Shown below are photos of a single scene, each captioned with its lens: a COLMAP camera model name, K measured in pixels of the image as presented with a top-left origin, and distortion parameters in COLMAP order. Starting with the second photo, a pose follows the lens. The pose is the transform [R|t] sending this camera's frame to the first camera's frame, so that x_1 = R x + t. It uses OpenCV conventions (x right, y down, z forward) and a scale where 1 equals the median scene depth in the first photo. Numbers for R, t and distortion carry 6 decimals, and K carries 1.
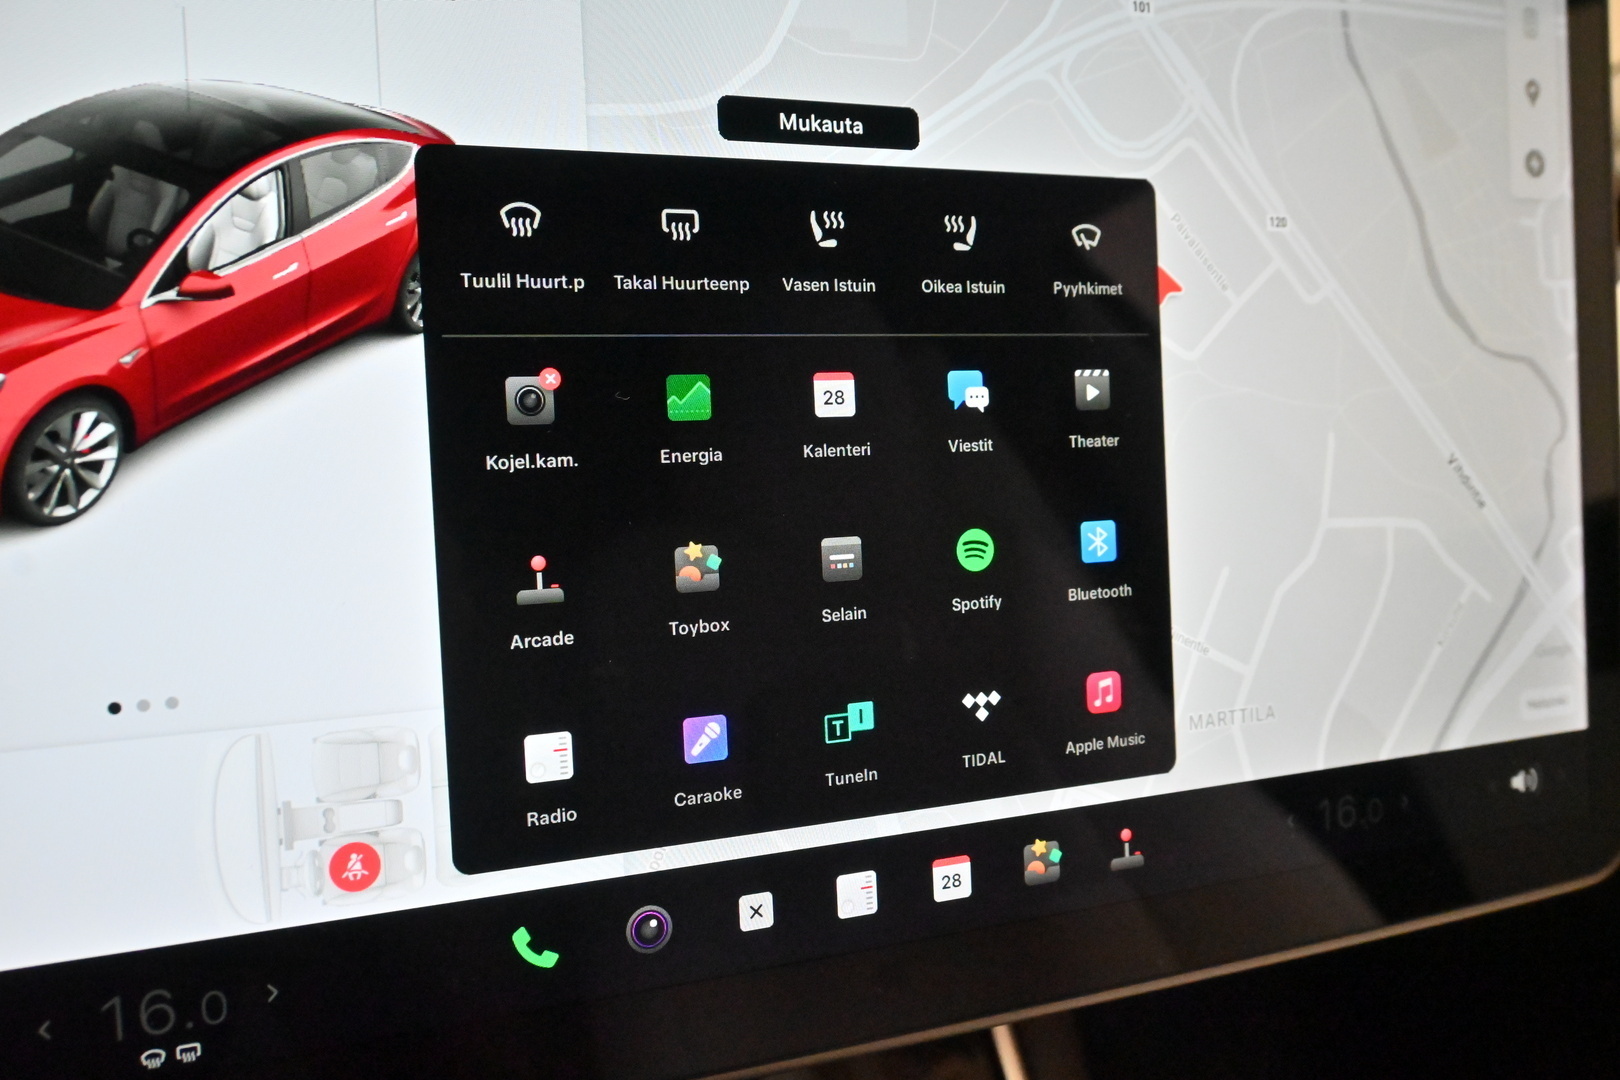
lens RADIAL K [[1575.1, 0, 810.0], [0, 1575.1, 540.0], [0, 0, 1]] dist [-0.009000, -0.008019]
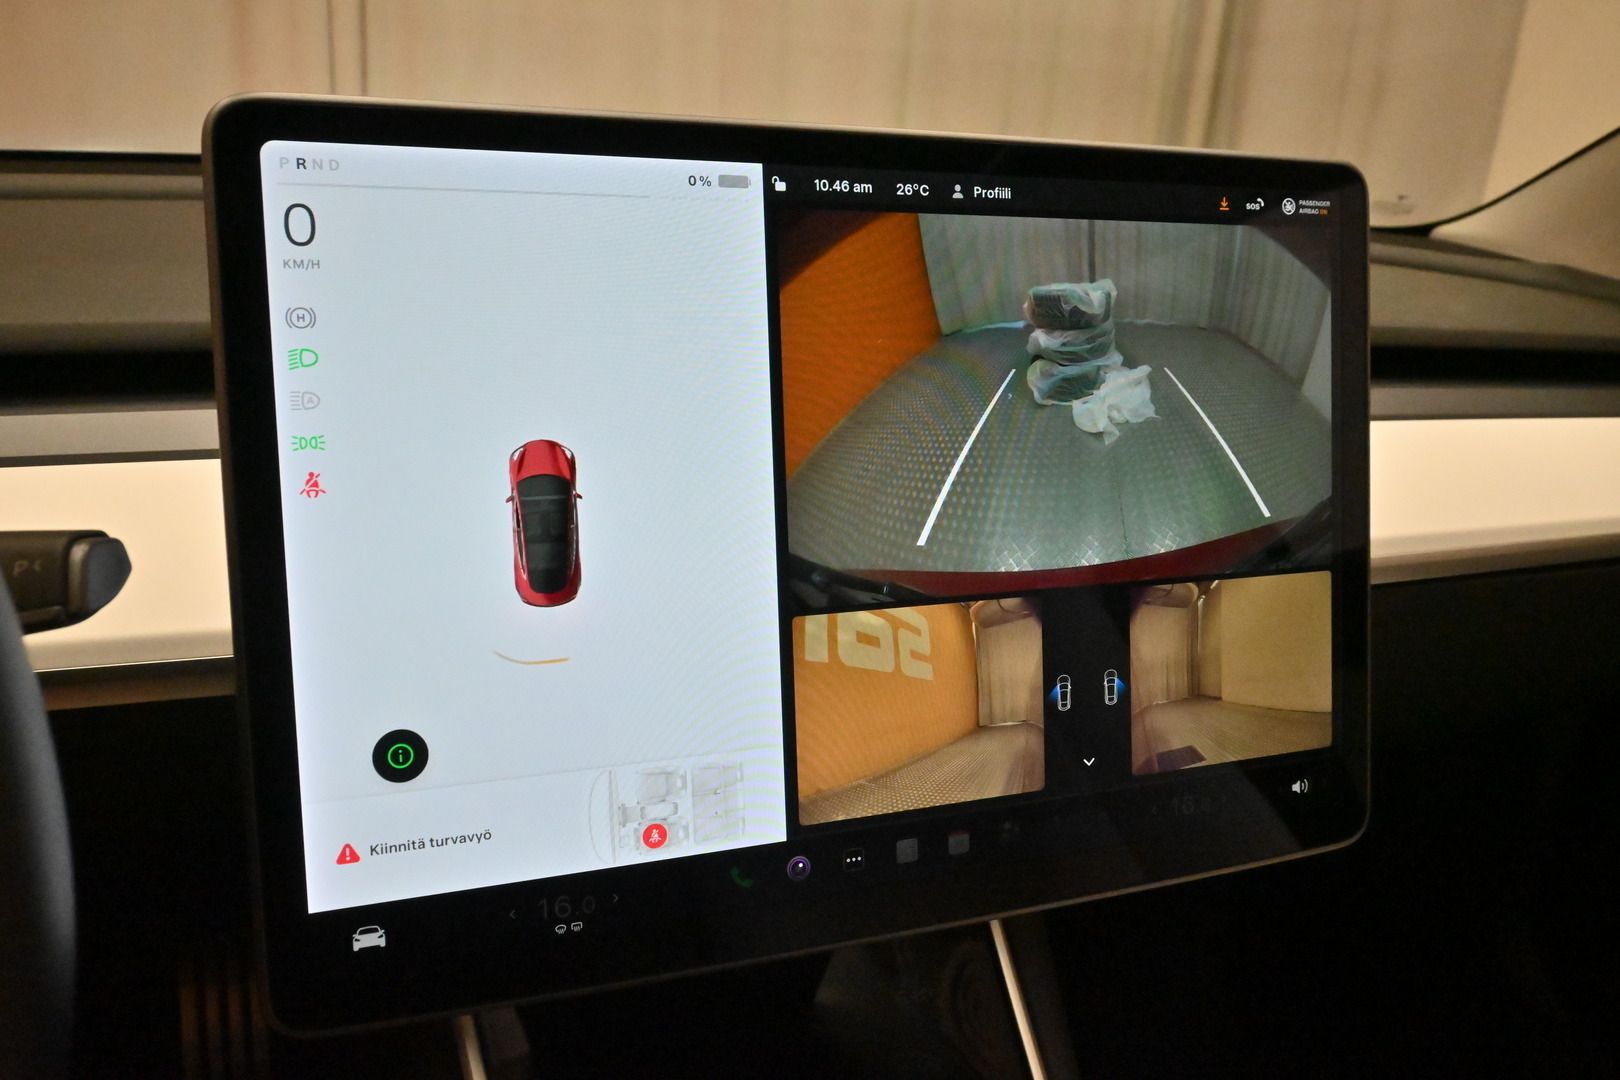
lens RADIAL K [[1402.0, 0, 810.0], [0, 1402.0, 540.0], [0, 0, 1]] dist [-0.011981, -0.005206]
pose [[0.999219, 0.014956, -0.036561, -0.034154], [-0.013420, 0.999031, 0.041909, -0.240331], [0.037152, -0.041386, 0.998452, -0.737448]]
